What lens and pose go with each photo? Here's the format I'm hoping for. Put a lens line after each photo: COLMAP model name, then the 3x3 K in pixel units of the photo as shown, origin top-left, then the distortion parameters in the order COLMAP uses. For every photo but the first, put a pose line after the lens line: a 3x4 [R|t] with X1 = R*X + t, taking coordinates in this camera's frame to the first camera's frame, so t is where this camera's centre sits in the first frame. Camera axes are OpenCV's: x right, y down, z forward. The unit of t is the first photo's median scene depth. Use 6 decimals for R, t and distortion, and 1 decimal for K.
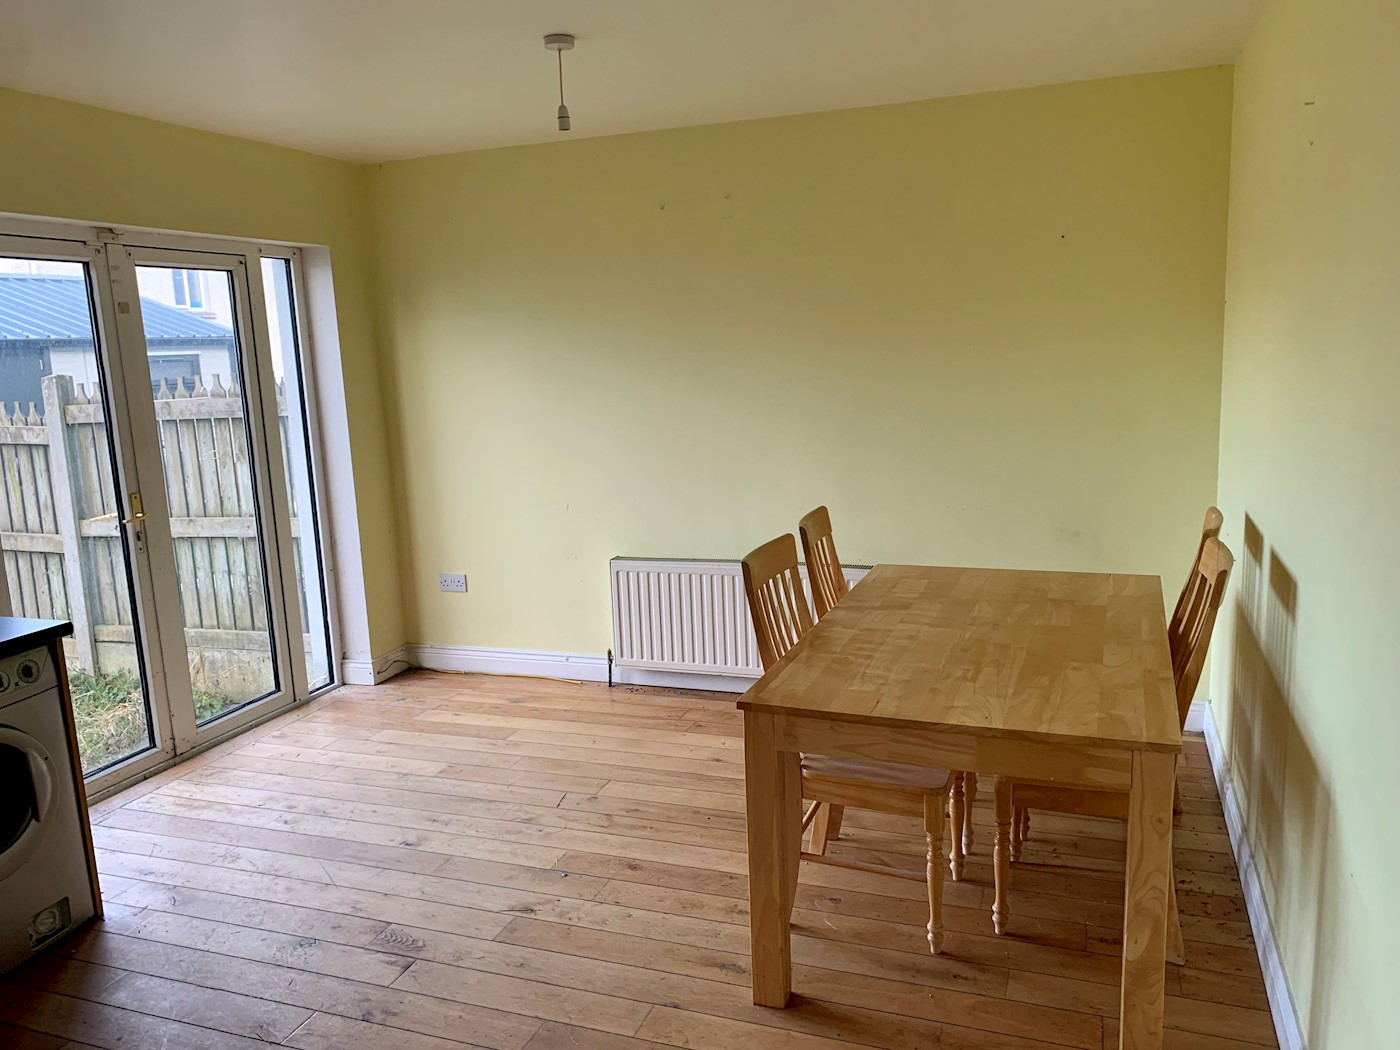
lens RADIAL K [[1066.6, 0, 689.4], [0, 1066.6, 520.6], [0, 0, 1]] dist [0.007913, -0.010767]
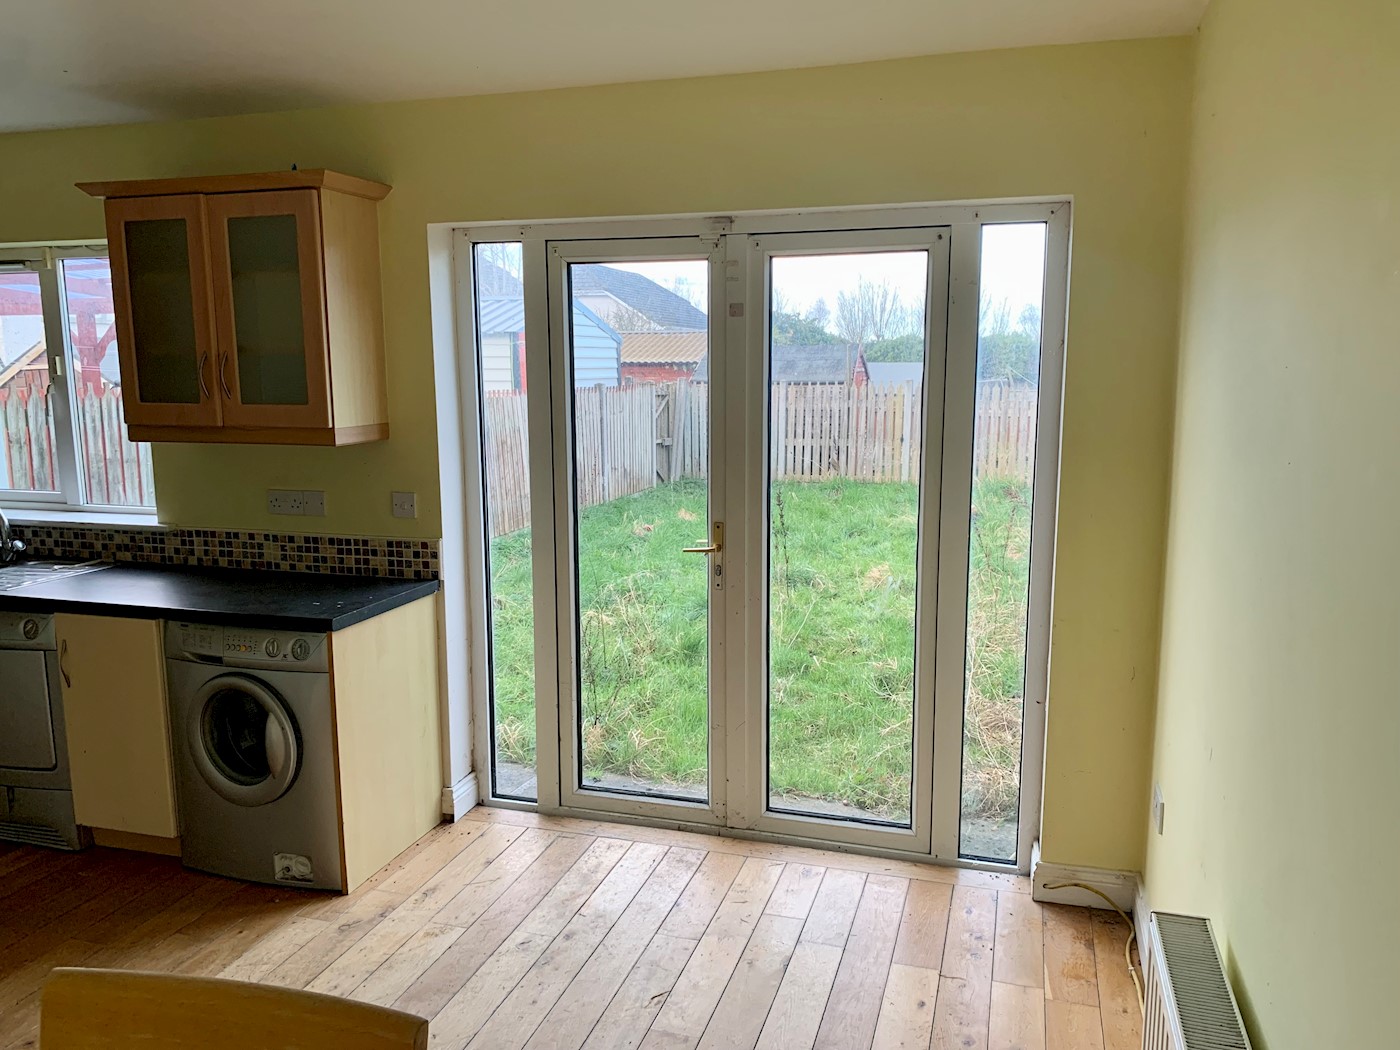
lens RADIAL K [[1067.6, 0, 697.5], [0, 1067.6, 531.3], [0, 0, 1]] dist [0.009793, -0.001004]
pose [[0.073982, 0.199599, -0.977081, 0.323203], [-0.165031, 0.968707, 0.185393, -0.172223], [0.983510, 0.147533, 0.104607, 0.866798]]
